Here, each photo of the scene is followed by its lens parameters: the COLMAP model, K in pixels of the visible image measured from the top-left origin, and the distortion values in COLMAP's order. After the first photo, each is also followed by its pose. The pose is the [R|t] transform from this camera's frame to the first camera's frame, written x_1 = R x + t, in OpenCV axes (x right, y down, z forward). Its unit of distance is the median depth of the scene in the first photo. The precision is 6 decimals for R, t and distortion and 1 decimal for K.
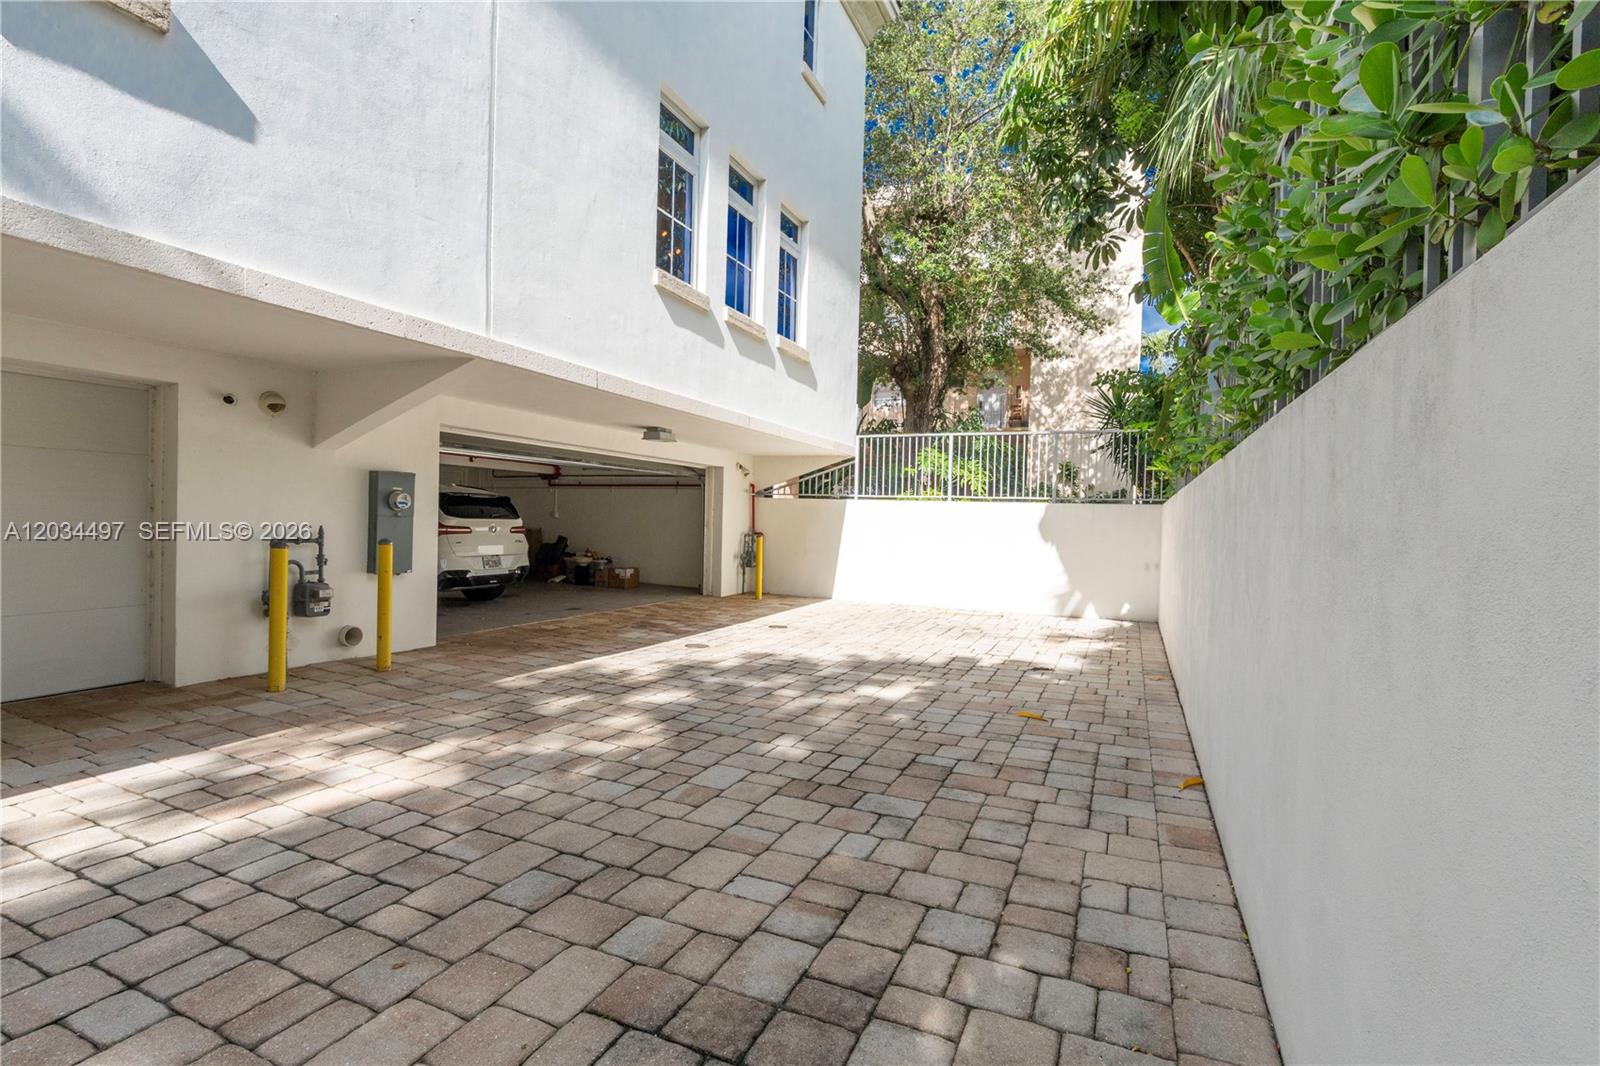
lens RADIAL K [[742.6, 0, 806.3], [0, 742.6, 526.5], [0, 0, 1]] dist [-0.003875, 0.000106]
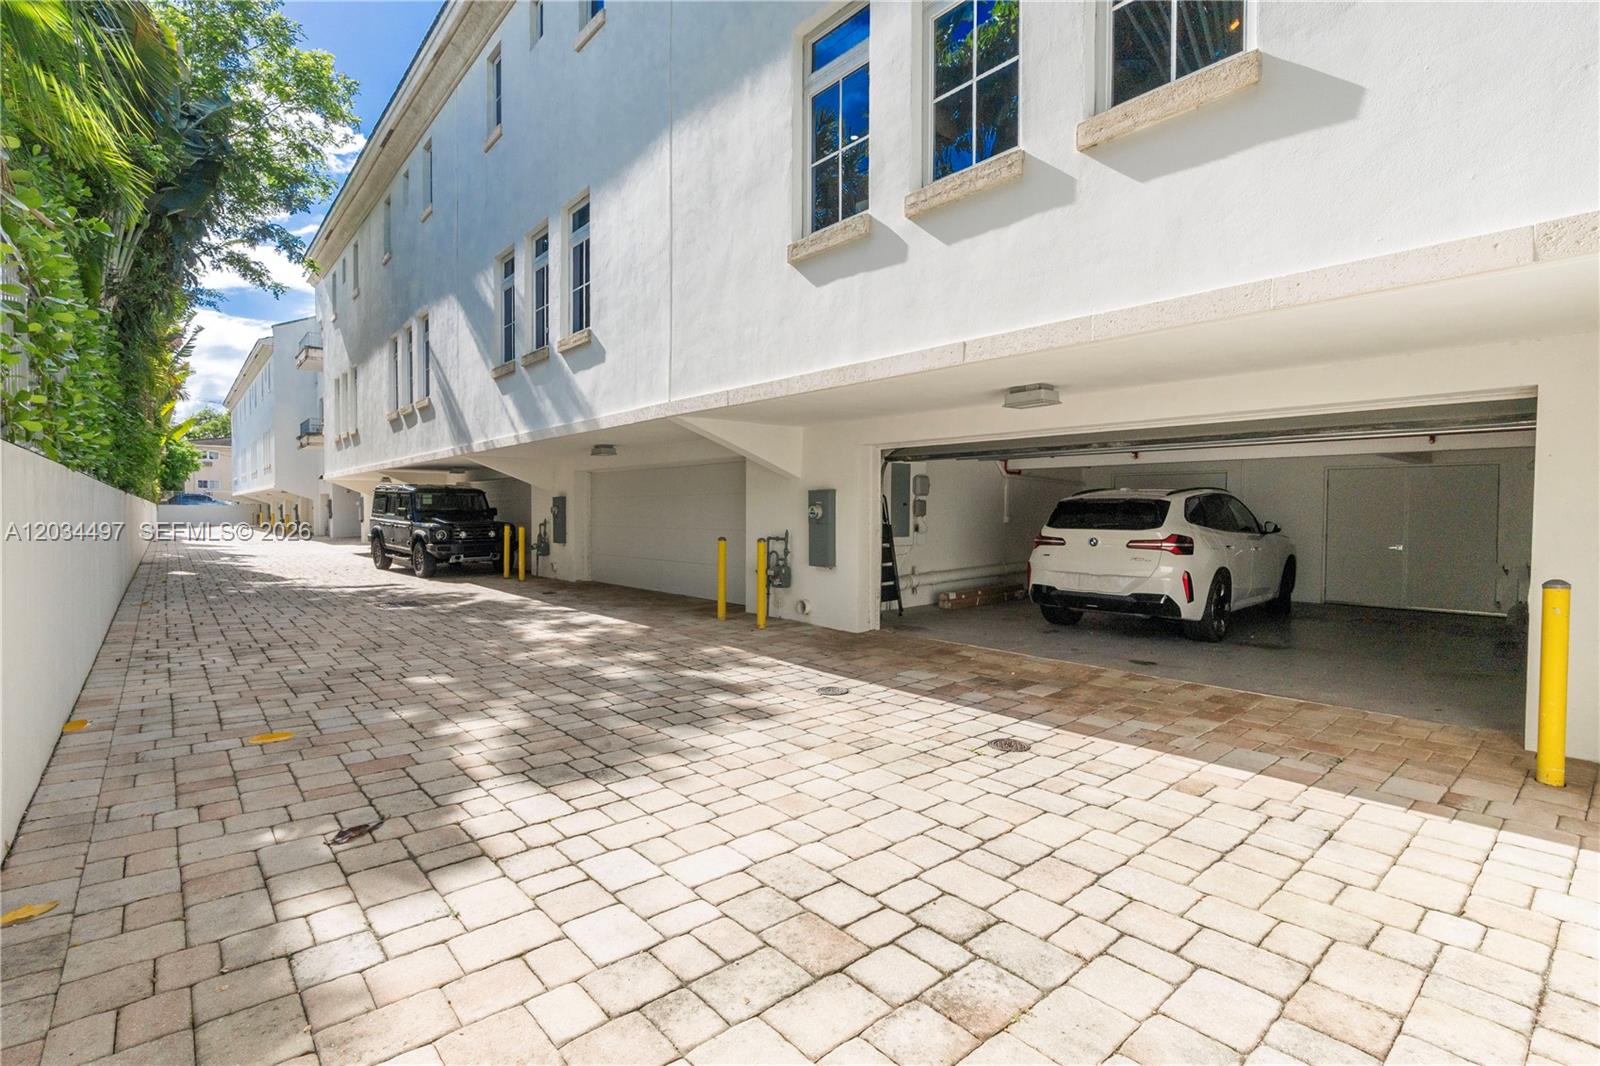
lens RADIAL K [[742.6, 0, 806.3], [0, 742.6, 526.5], [0, 0, 1]] dist [-0.003875, 0.000106]
pose [[-0.429723, -0.013426, -0.902861, 0.682227], [-0.027310, 0.999625, -0.001866, -0.005394], [0.902548, 0.023855, -0.429928, 1.613177]]
